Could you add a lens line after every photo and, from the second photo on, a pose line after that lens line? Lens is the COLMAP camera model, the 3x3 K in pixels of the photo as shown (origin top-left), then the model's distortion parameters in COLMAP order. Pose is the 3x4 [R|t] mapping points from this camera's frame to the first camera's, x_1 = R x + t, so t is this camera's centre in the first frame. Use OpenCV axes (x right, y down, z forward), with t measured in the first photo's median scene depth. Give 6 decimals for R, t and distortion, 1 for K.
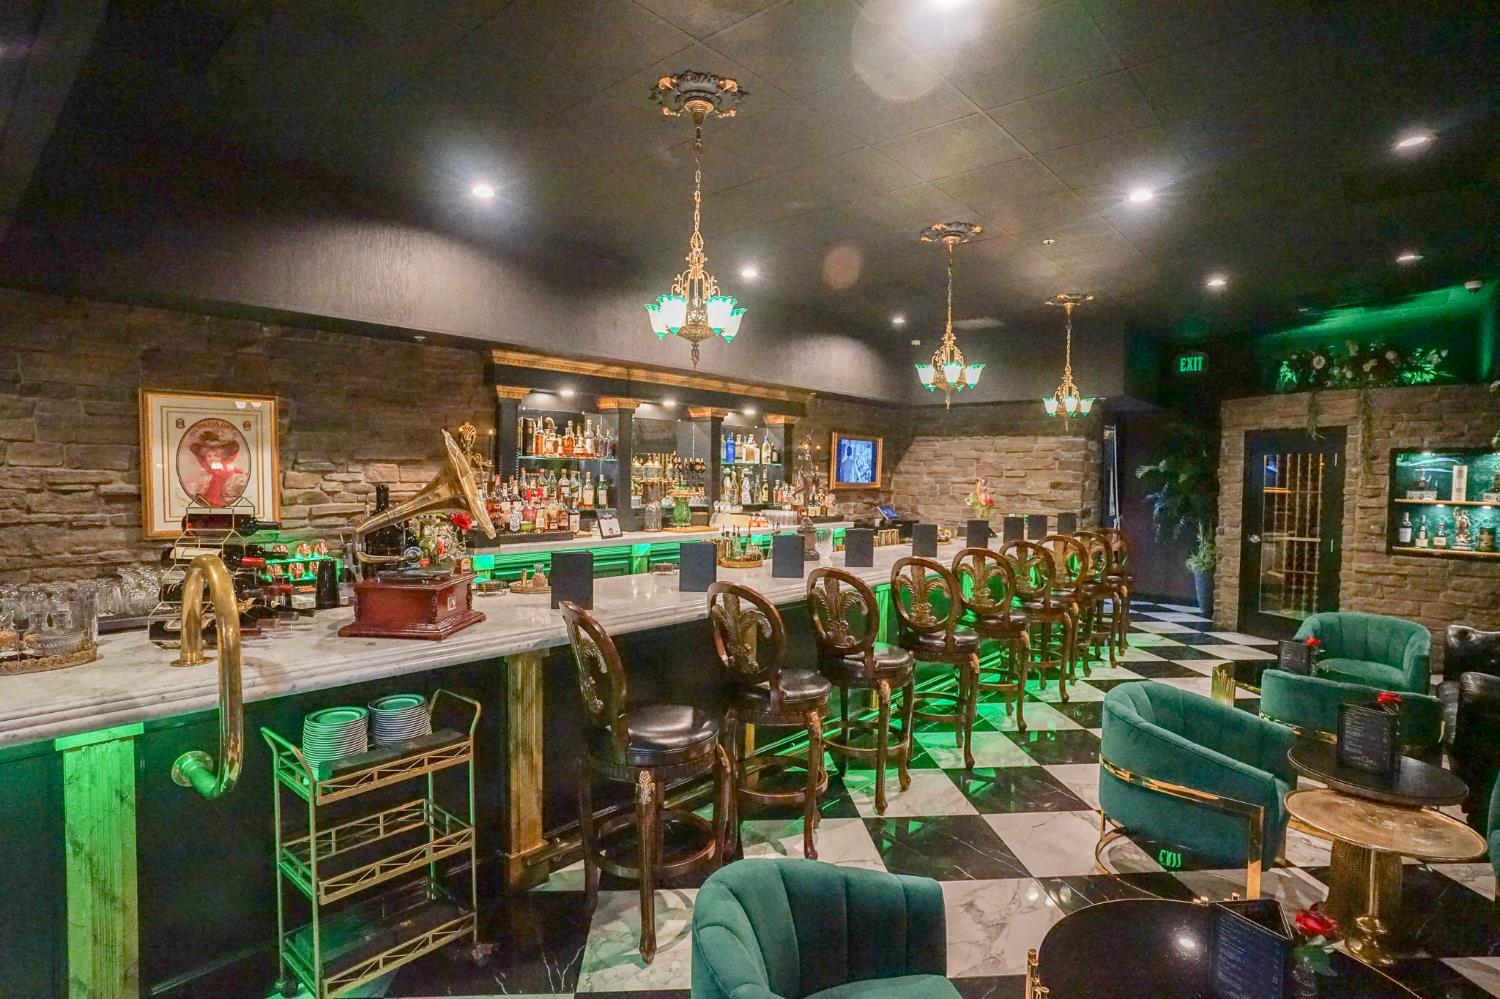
lens RADIAL K [[766.1, 0, 750.0], [0, 766.1, 499.5], [0, 0, 1]] dist [-0.001183, -0.000200]
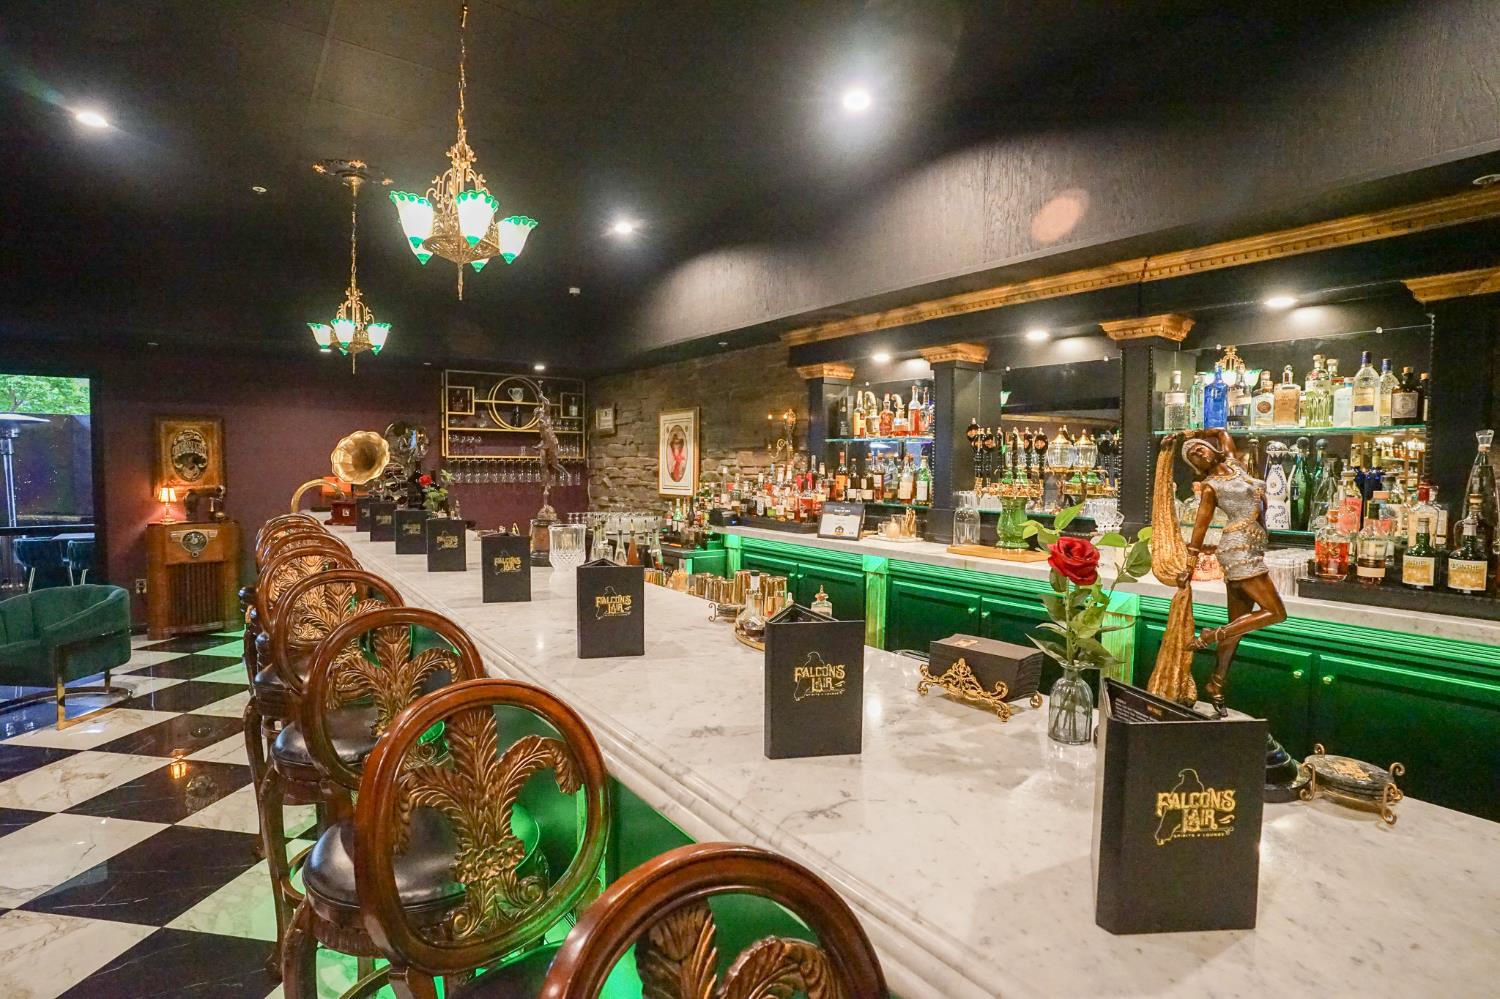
lens RADIAL K [[732.7, 0, 750.0], [0, 732.7, 499.5], [0, 0, 1]] dist [-0.080754, 0.032385]
pose [[-0.225491, 0.032726, -0.973695, 0.736461], [-0.044985, 0.998020, 0.043961, -0.024192], [0.973206, 0.053715, -0.223572, 1.431456]]
